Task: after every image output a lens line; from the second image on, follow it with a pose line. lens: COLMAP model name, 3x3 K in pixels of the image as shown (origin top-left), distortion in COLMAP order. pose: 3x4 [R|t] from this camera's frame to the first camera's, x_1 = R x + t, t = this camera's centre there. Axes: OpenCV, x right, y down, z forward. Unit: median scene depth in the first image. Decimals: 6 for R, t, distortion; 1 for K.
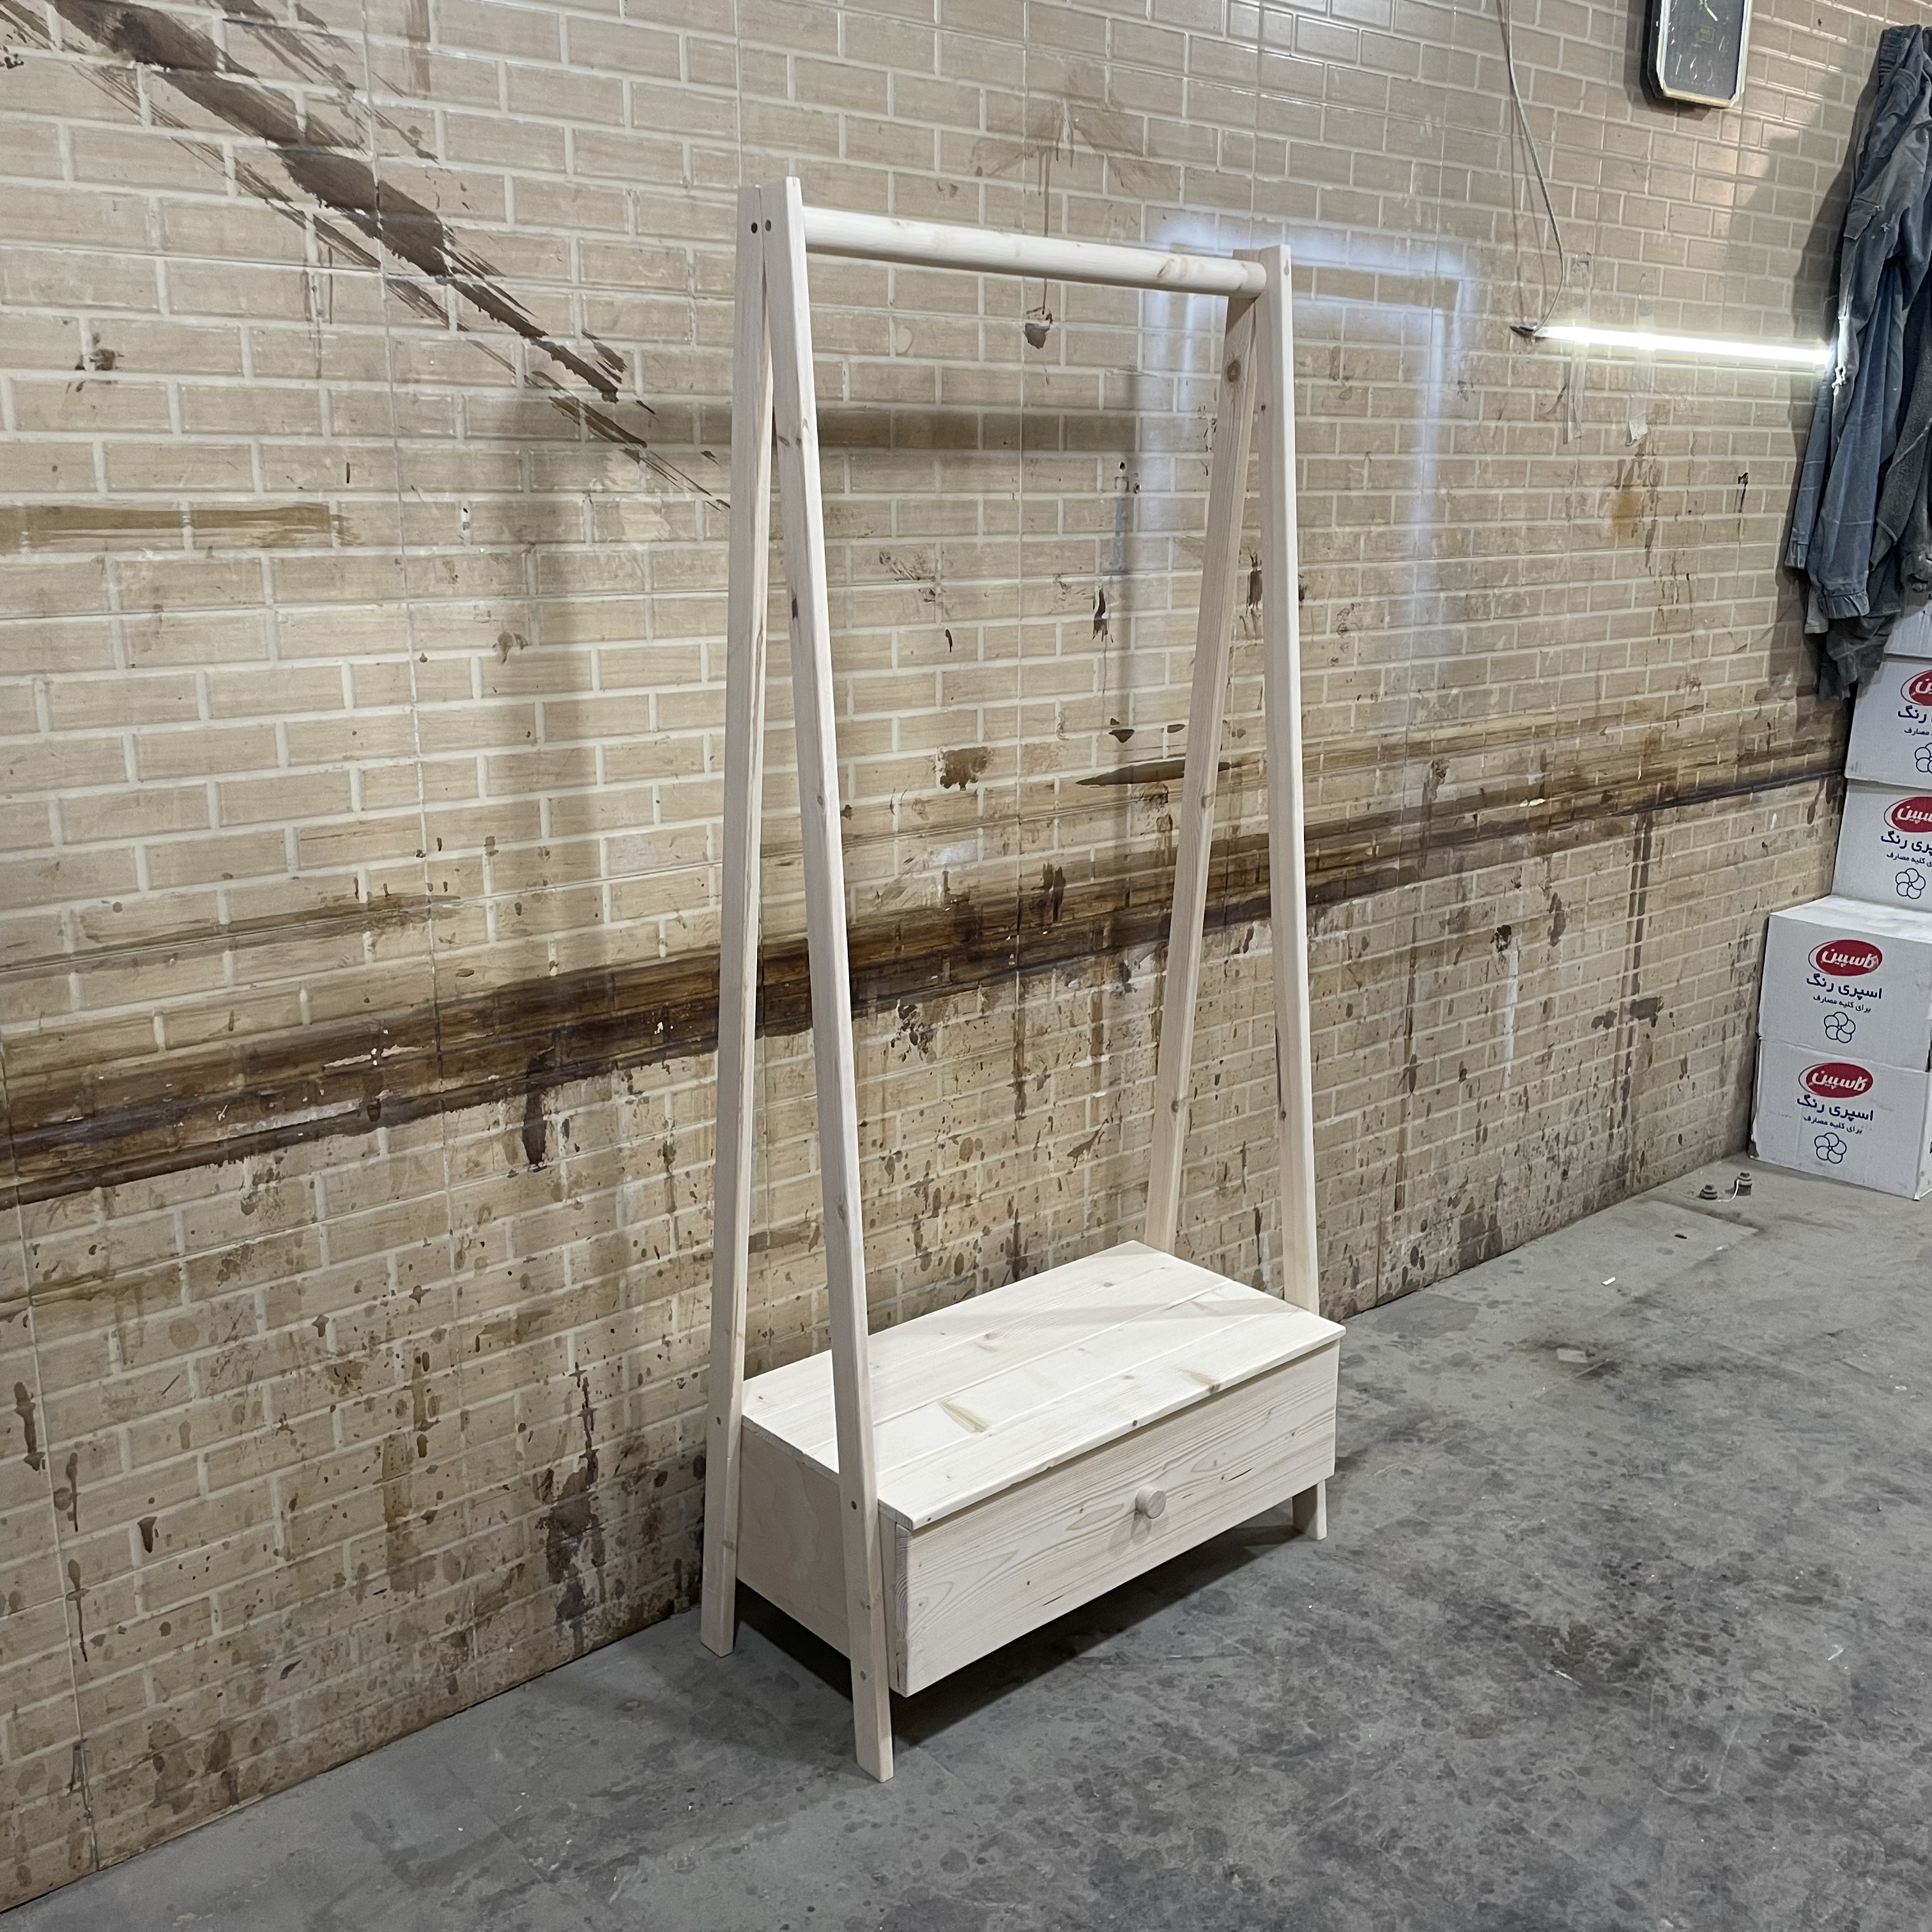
lens RADIAL K [[1998.5, 0, 985.0], [0, 1998.5, 967.9], [0, 0, 1]] dist [0.067093, 0.000000]
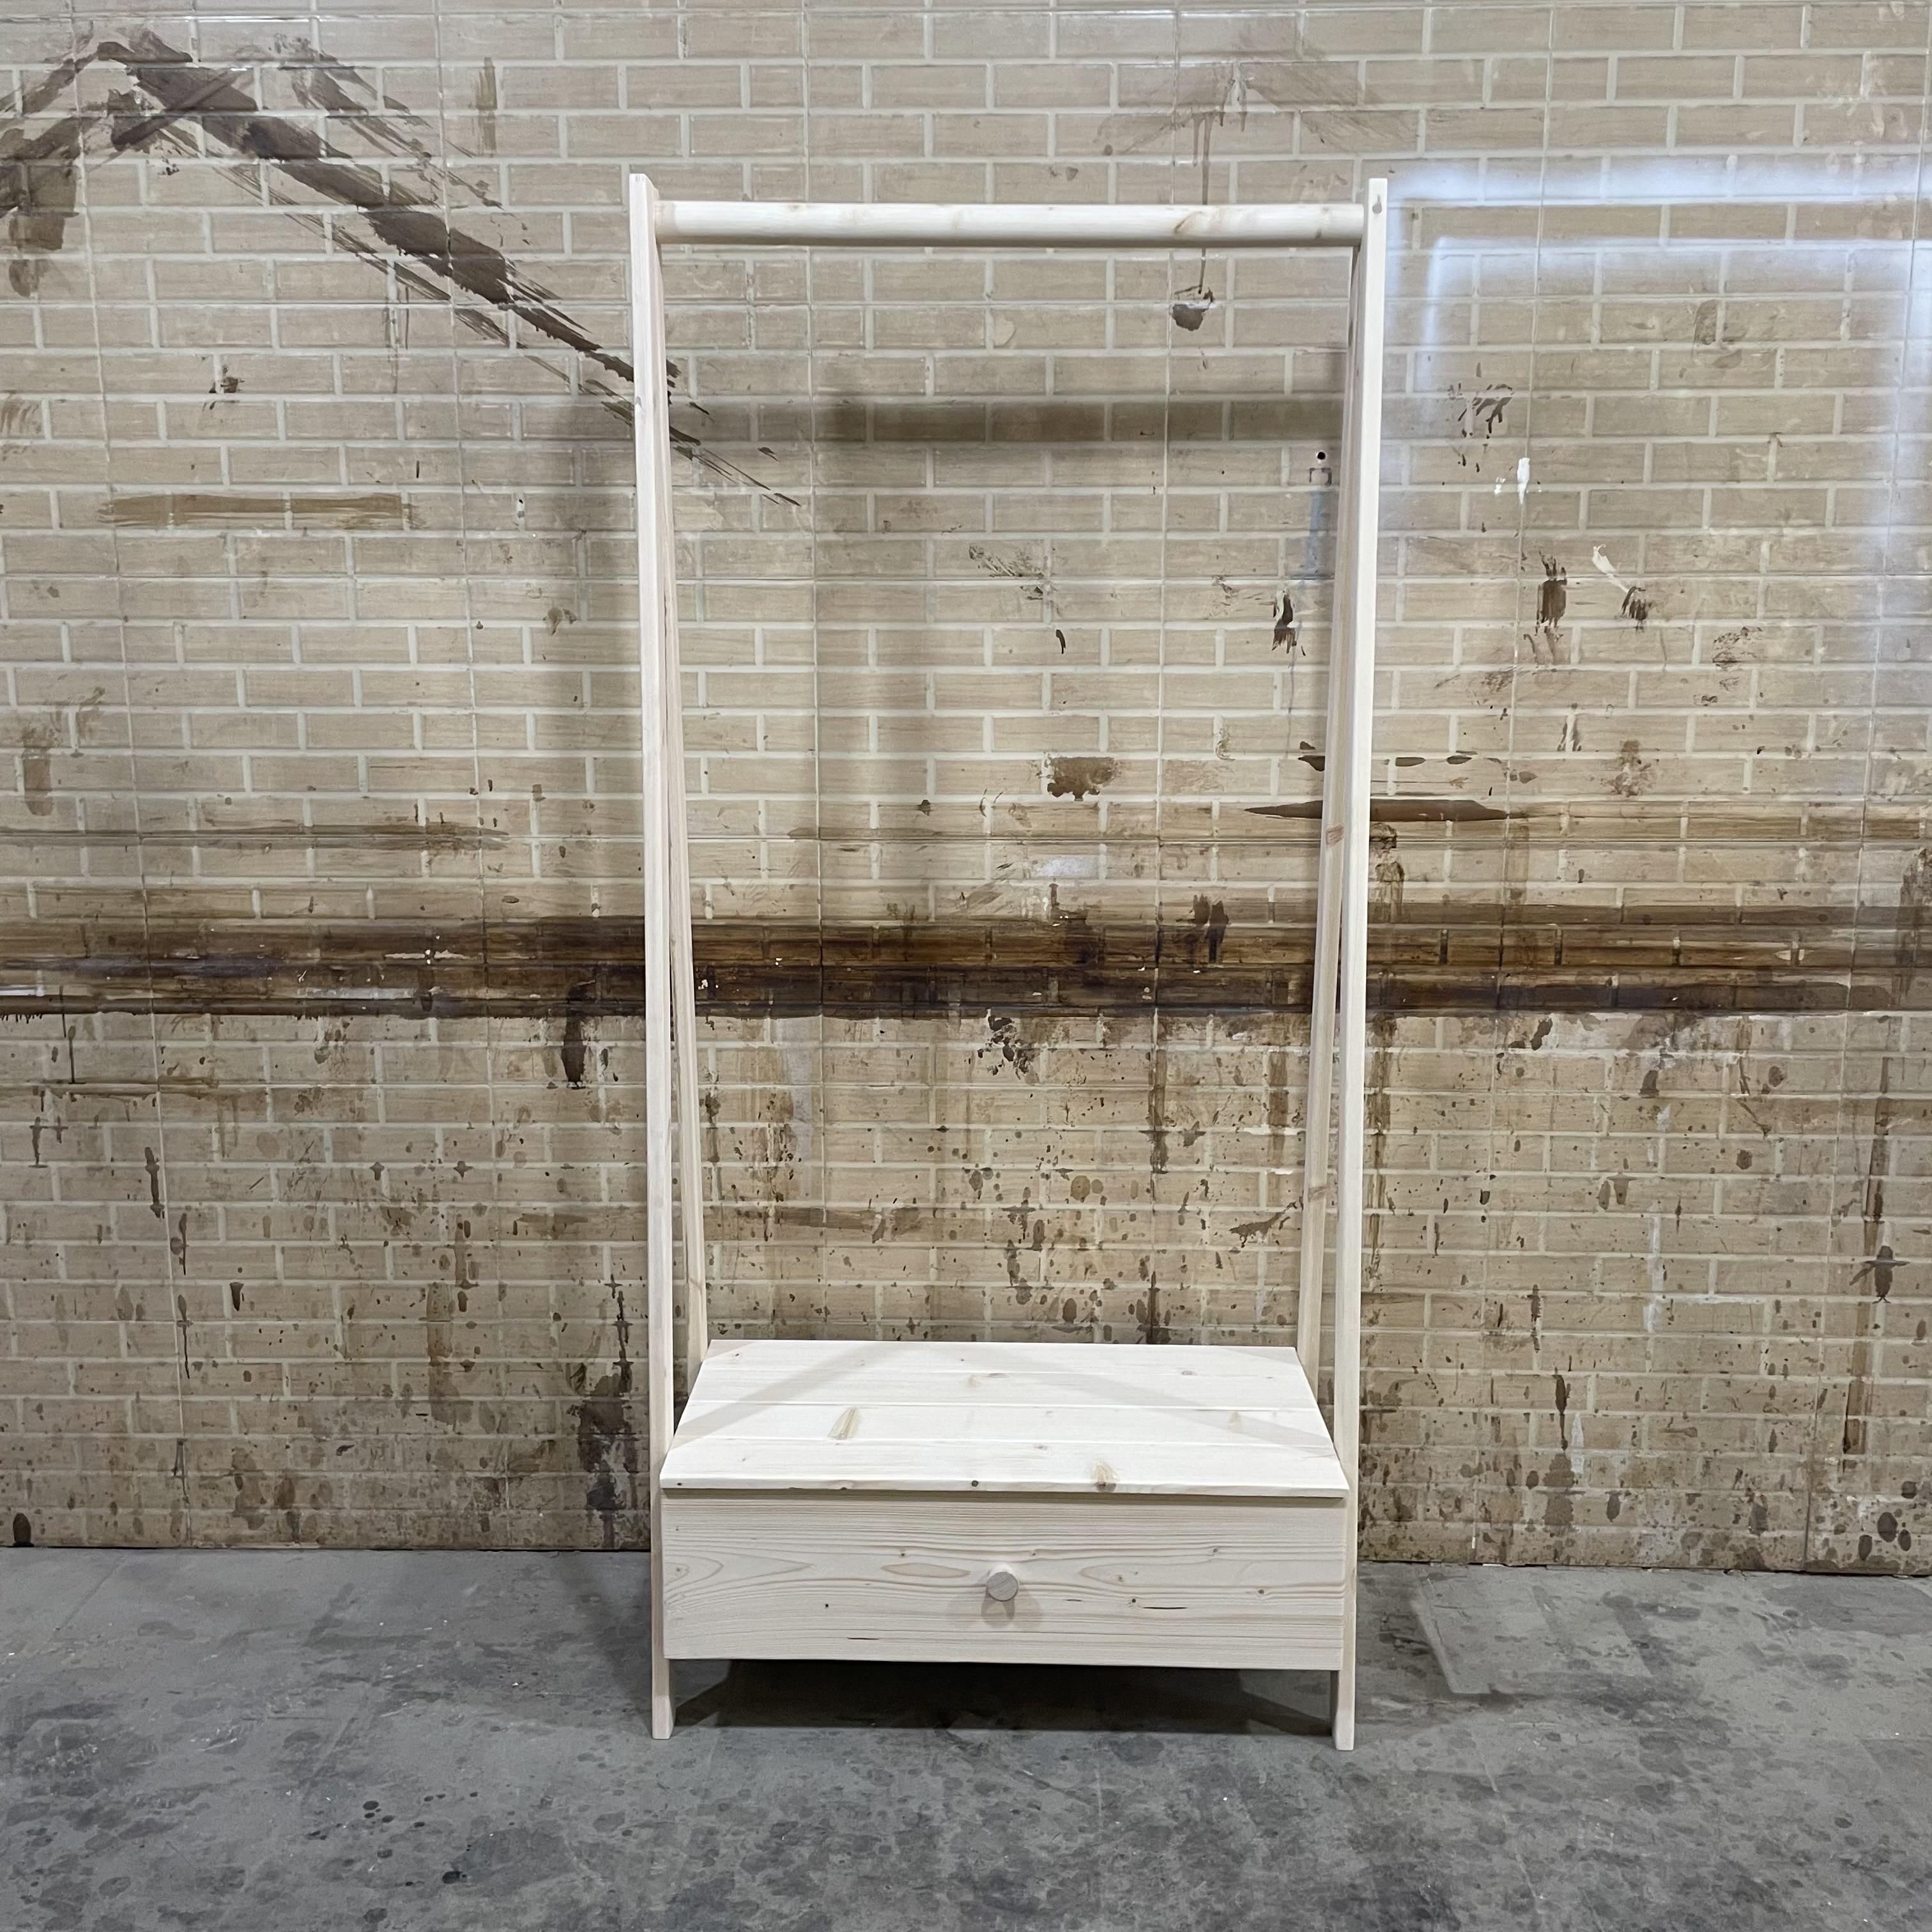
lens RADIAL K [[1998.5, 0, 968.1], [0, 1998.5, 968.5], [0, 0, 1]] dist [0.067093, 0.000000]
pose [[0.718397, 0.123243, -0.684629, 0.675135], [-0.165851, 0.986145, 0.003490, -0.005809], [0.675574, 0.111039, 0.728883, 0.313631]]
